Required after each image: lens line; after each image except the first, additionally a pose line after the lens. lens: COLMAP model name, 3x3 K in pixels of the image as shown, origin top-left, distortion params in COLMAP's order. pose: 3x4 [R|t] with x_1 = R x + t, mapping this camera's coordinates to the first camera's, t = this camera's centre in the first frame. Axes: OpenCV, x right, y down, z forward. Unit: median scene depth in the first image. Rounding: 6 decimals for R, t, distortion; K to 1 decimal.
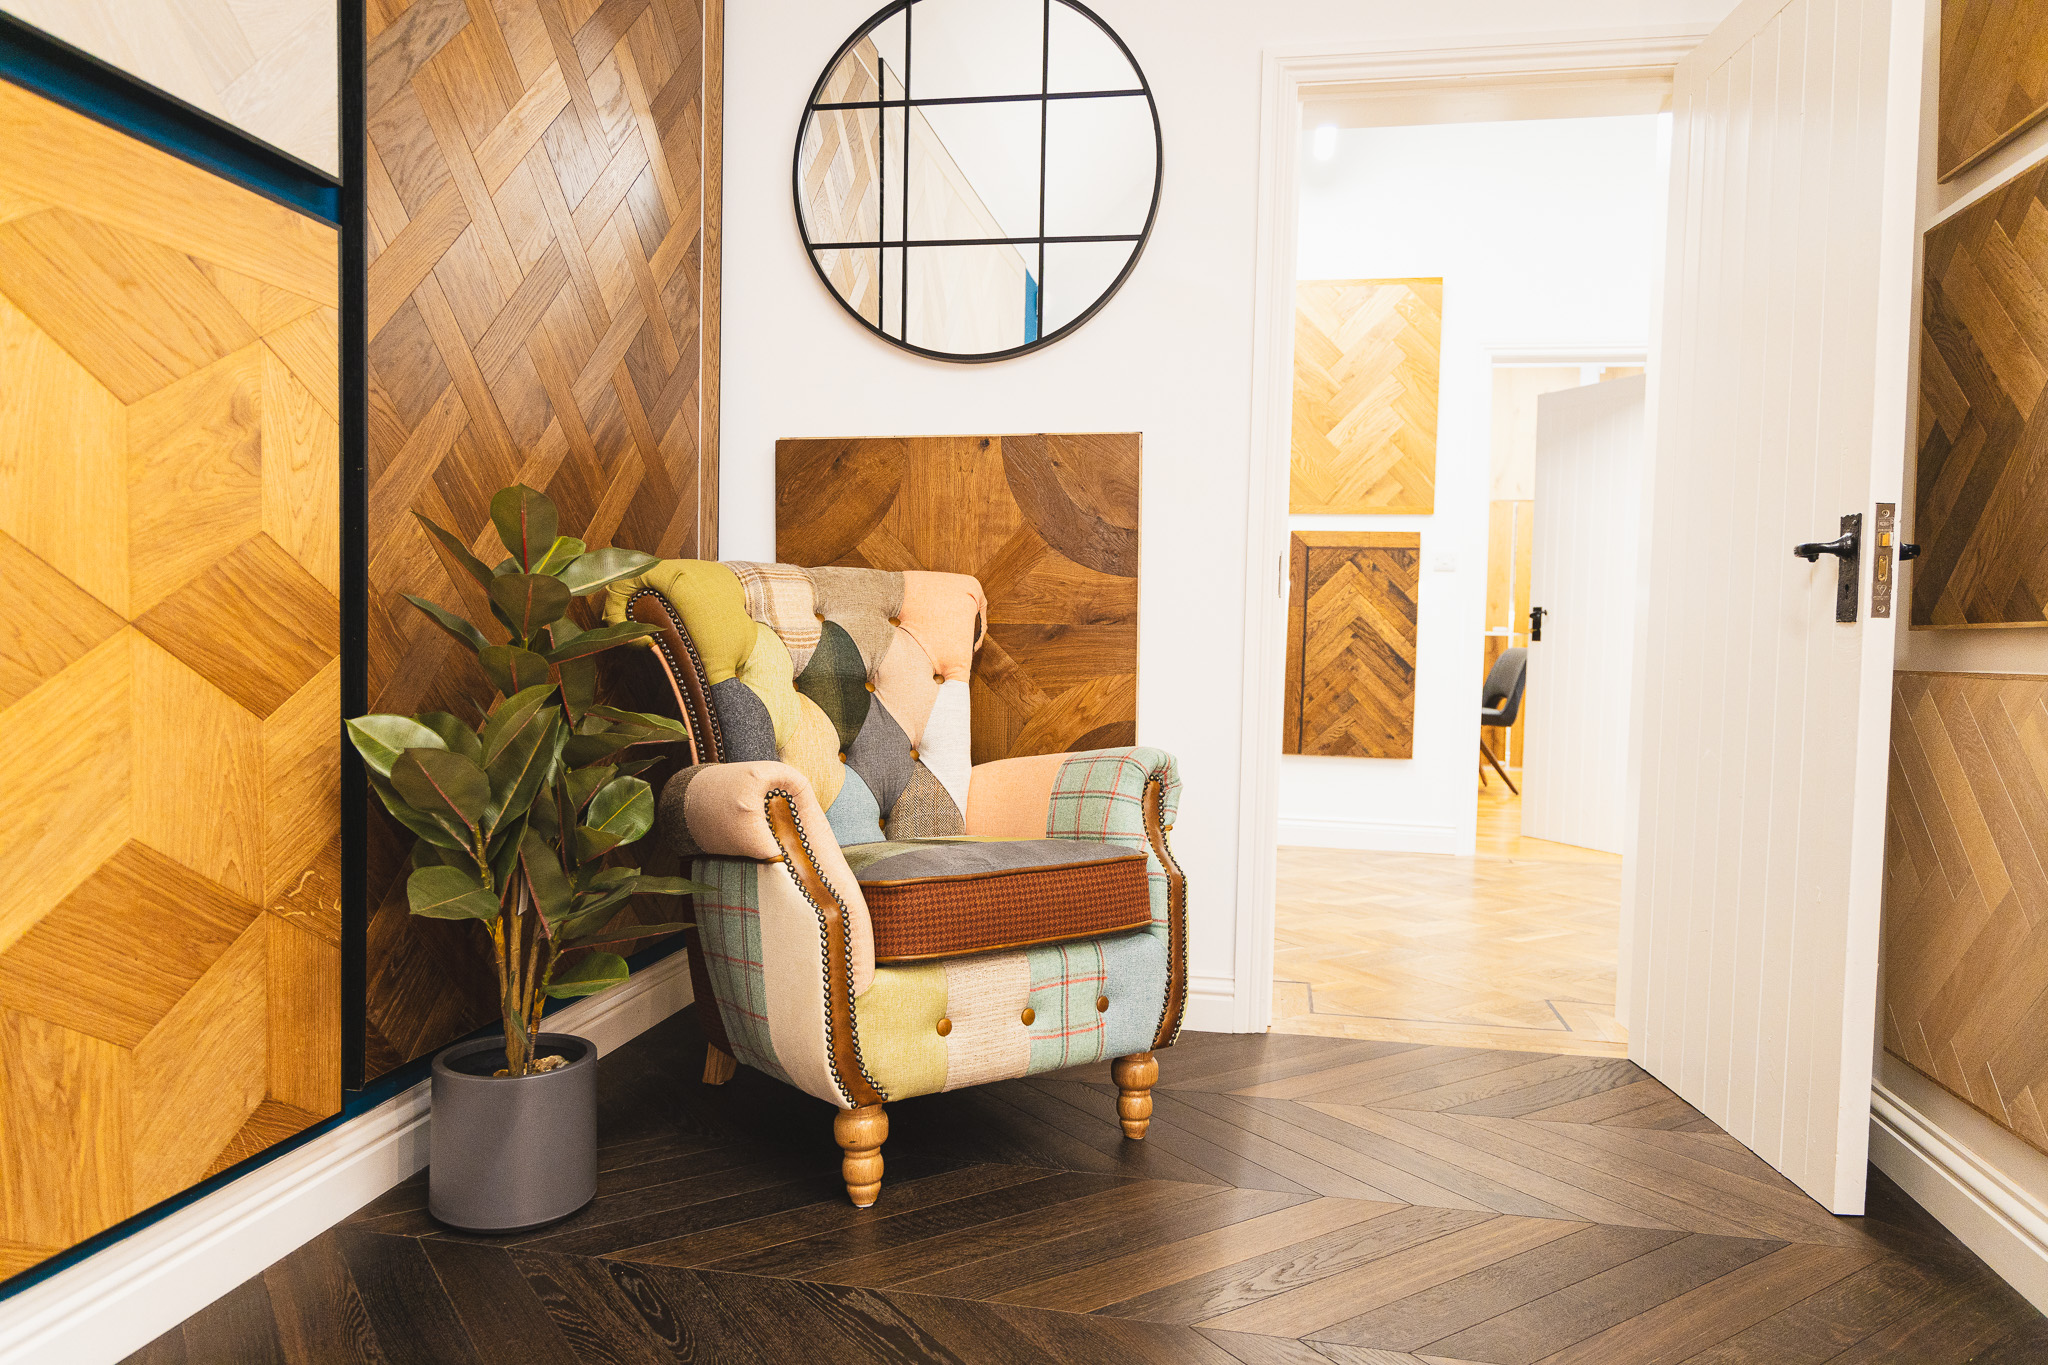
lens RADIAL K [[1272.4, 0, 1024.0], [0, 1272.4, 682.5], [0, 0, 1]] dist [-0.000414, -0.000435]
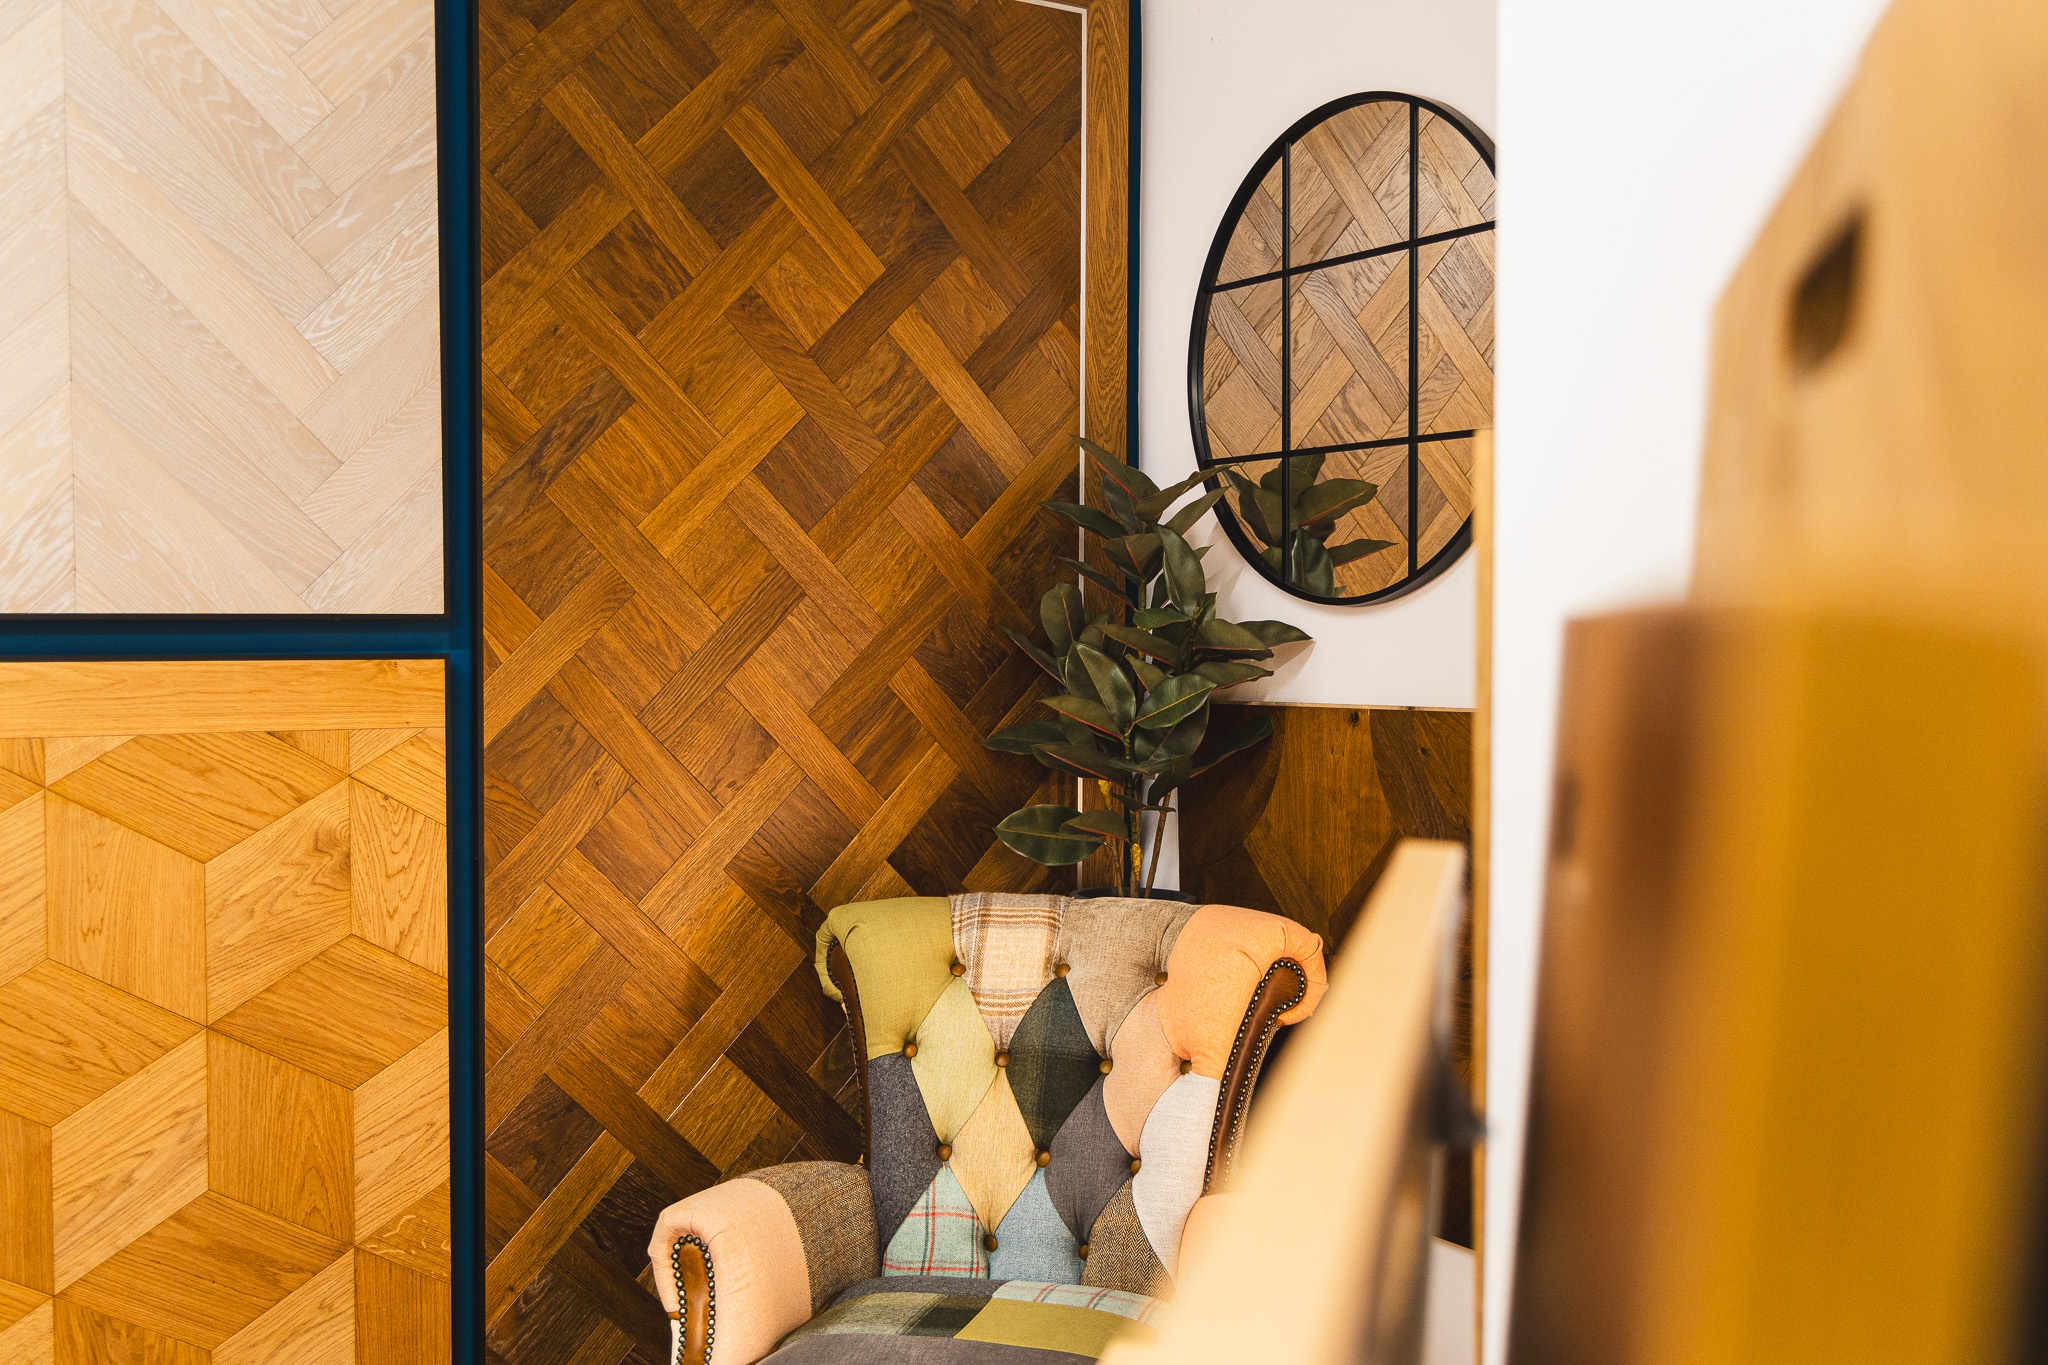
lens RADIAL K [[1558.9, 0, 1024.0], [0, 1558.9, 682.5], [0, 0, 1]] dist [-0.008419, -0.000264]
pose [[0.624796, -0.003711, -0.780779, 0.971417], [-0.014567, 0.999759, -0.016409, -0.348818], [0.780652, 0.021626, 0.624591, 0.580068]]
